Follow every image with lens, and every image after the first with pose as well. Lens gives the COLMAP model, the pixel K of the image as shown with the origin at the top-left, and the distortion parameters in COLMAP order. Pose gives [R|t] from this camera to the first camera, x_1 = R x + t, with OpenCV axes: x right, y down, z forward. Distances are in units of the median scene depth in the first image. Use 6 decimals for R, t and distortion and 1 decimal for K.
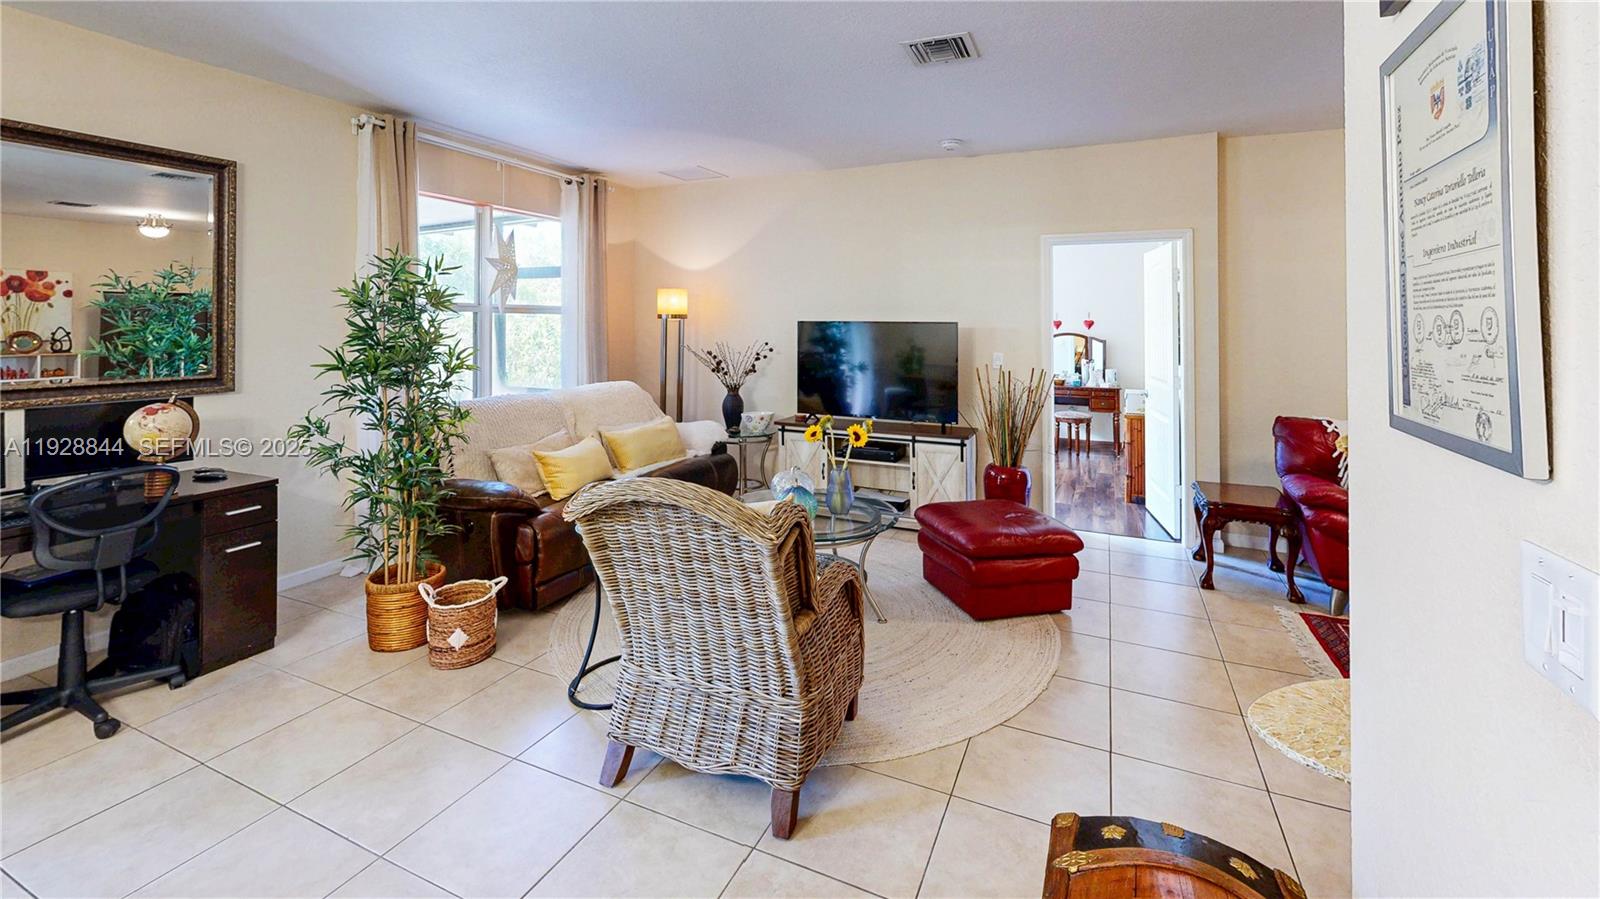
lens RADIAL K [[680.9, 0, 800.4], [0, 680.9, 316.9], [0, 0, 1]] dist [0.001041, 0.000049]
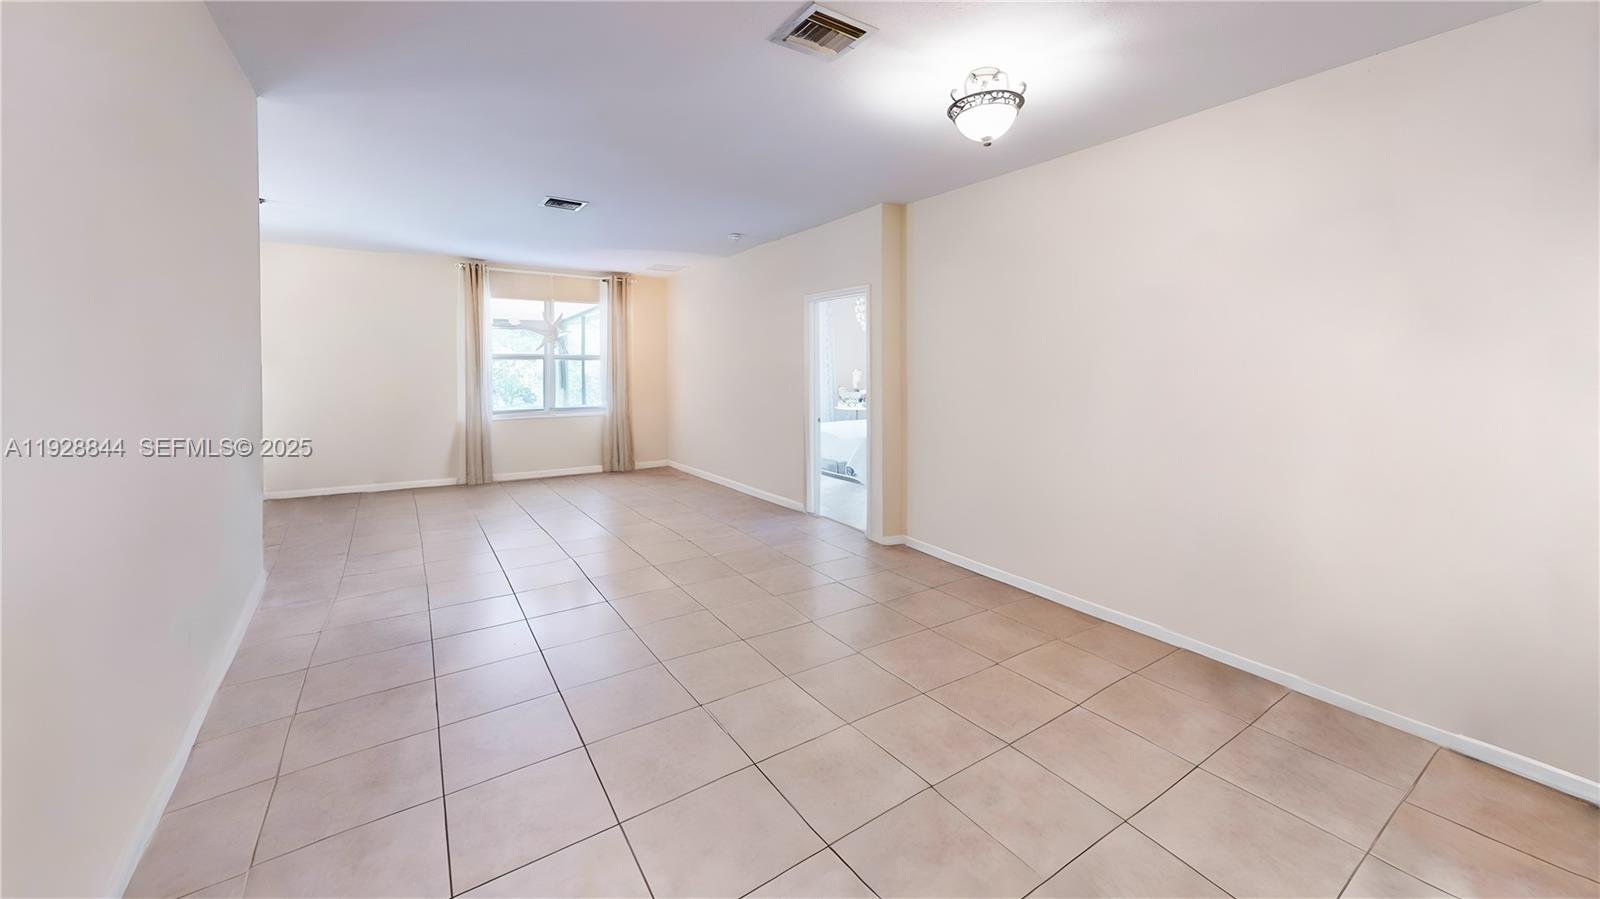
lens RADIAL K [[582.4, 0, 813.7], [0, 582.4, 373.4], [0, 0, 1]] dist [0.000206, 0.000006]
pose [[0.859041, -0.000997, -0.511907, 0.992748], [0.011207, 0.999795, 0.016859, 0.011409], [0.511785, -0.020219, 0.858876, 0.040017]]
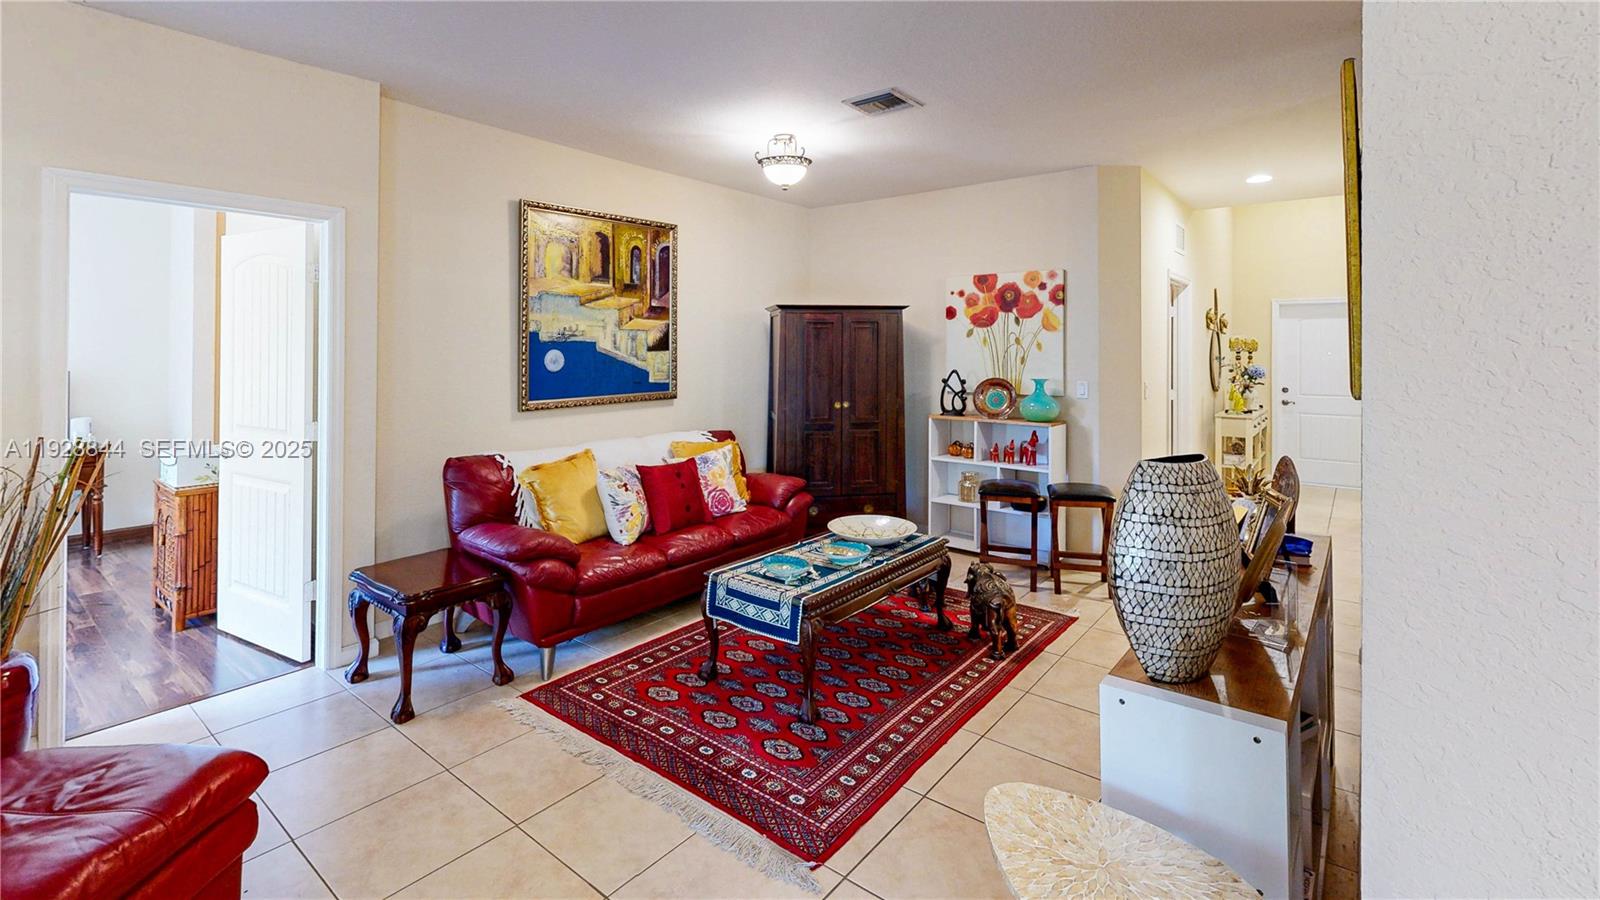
lens RADIAL K [[699.7, 0, 802.4], [0, 699.7, 340.3], [0, 0, 1]] dist [0.000572, -0.000032]
pose [[0.243589, 0.006599, 0.969856, -0.004988], [-0.008191, 0.999955, -0.004747, 0.005182], [-0.969844, -0.006788, 0.243633, 0.353137]]
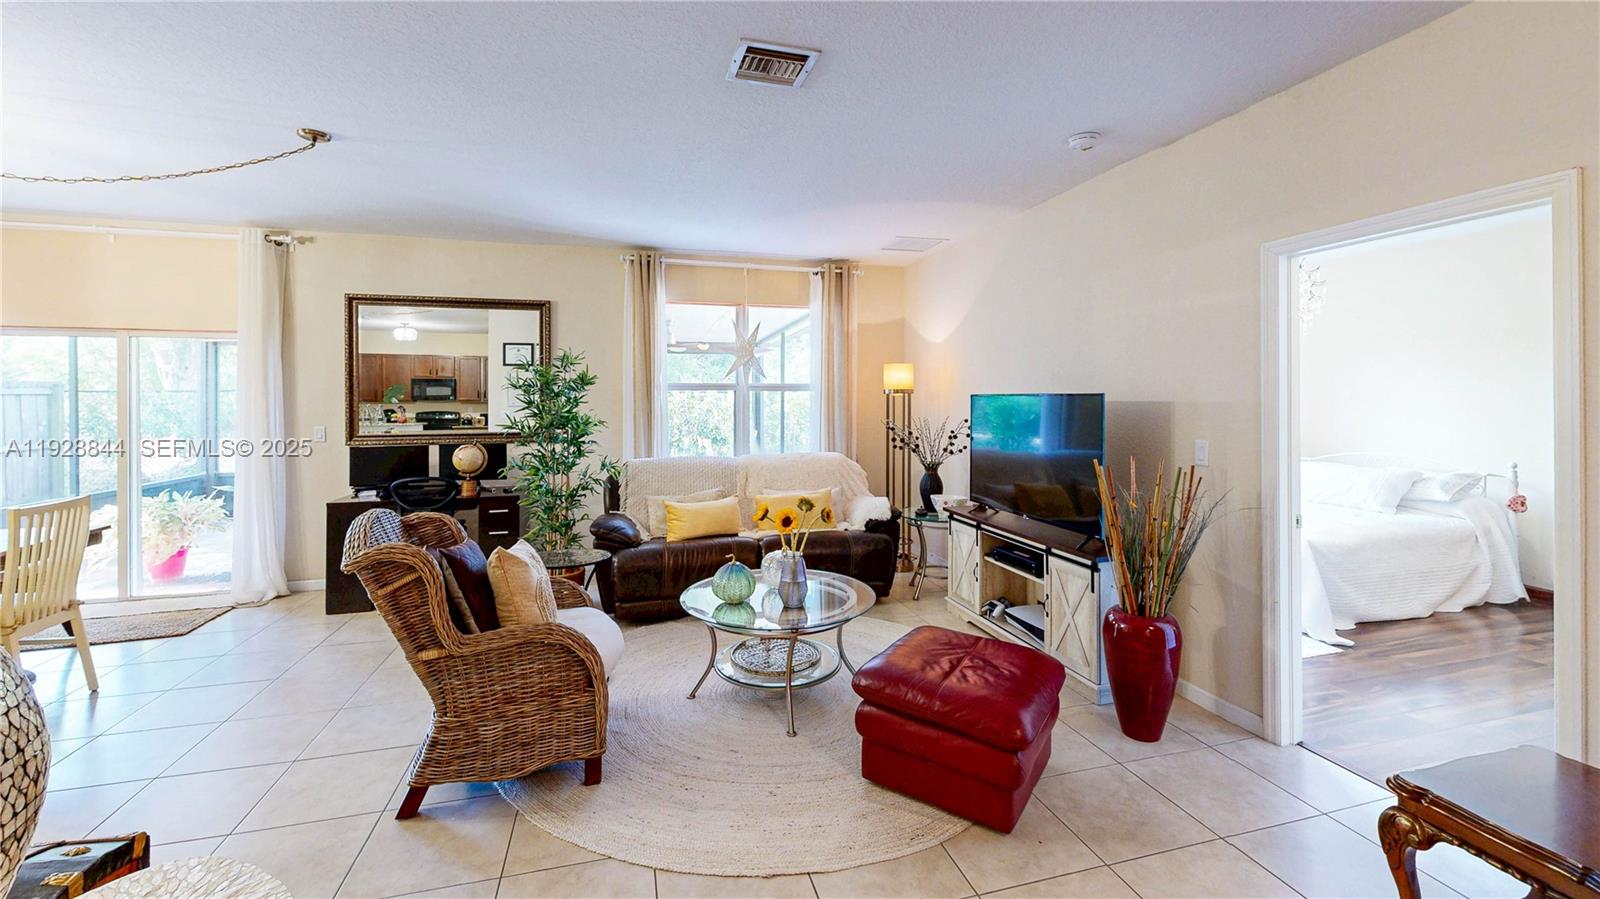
lens RADIAL K [[653.0, 0, 799.4], [0, 653.0, 402.2], [0, 0, 1]] dist [0.000530, -0.000023]
pose [[0.642501, -0.003339, -0.766278, 0.557000], [0.013205, 0.999890, 0.006715, 0.008060], [0.766171, -0.014433, 0.642474, 0.336961]]
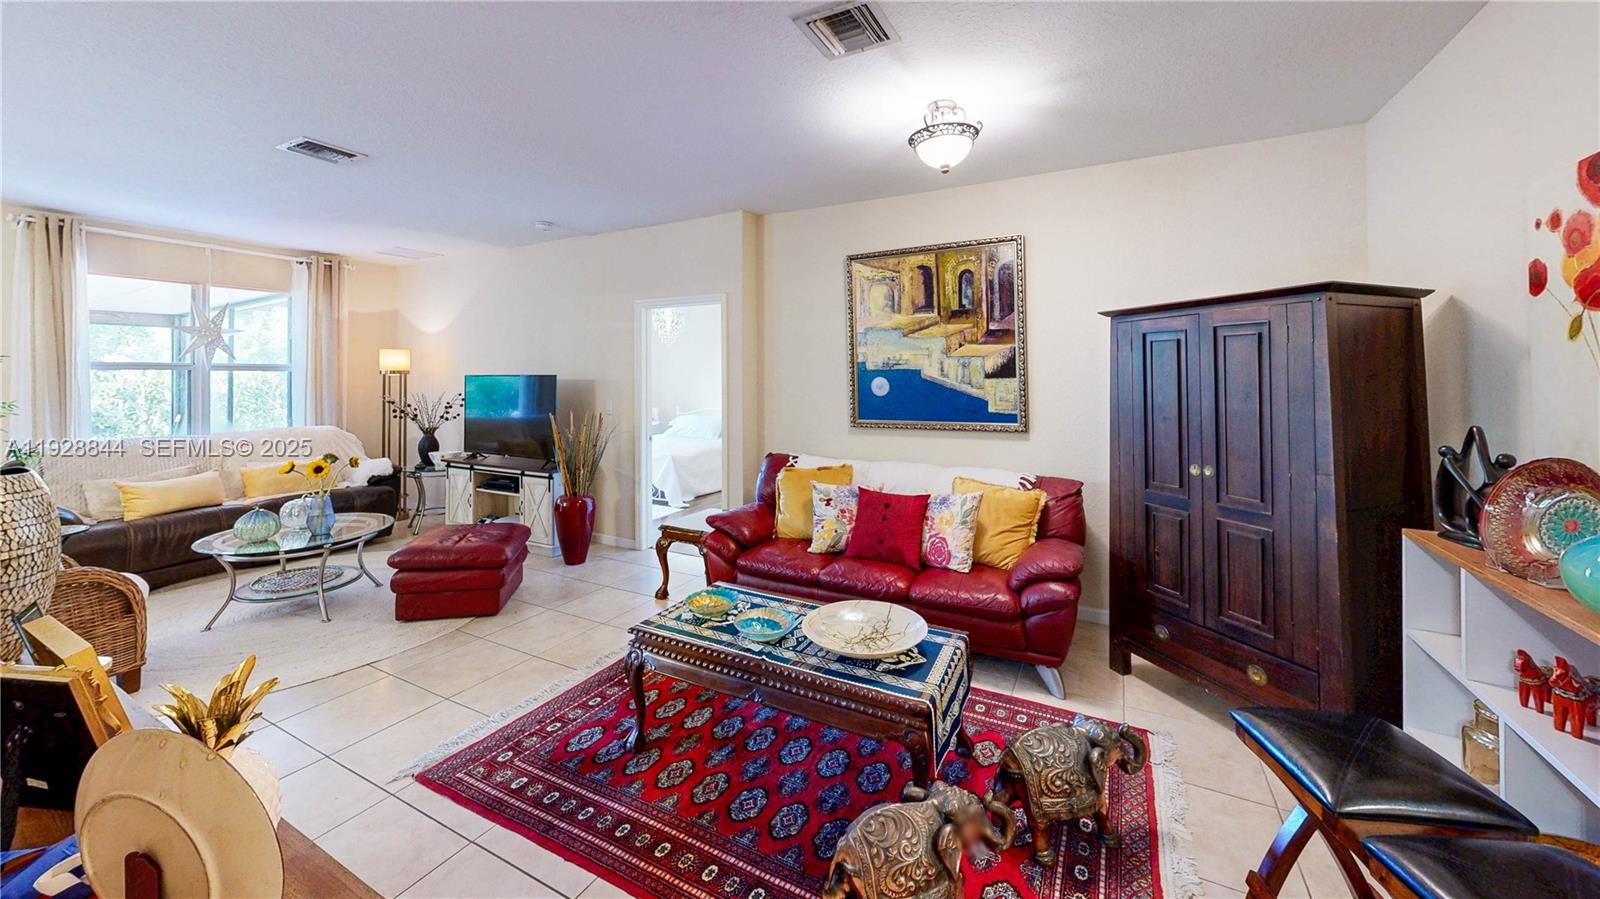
lens RADIAL K [[582.4, 0, 813.7], [0, 582.4, 373.4], [0, 0, 1]] dist [0.000206, 0.000006]
pose [[0.998556, -0.009602, -0.052851, 0.751595], [0.009759, 0.999949, 0.002697, 0.006766], [0.052822, -0.003209, 0.998599, 0.007126]]
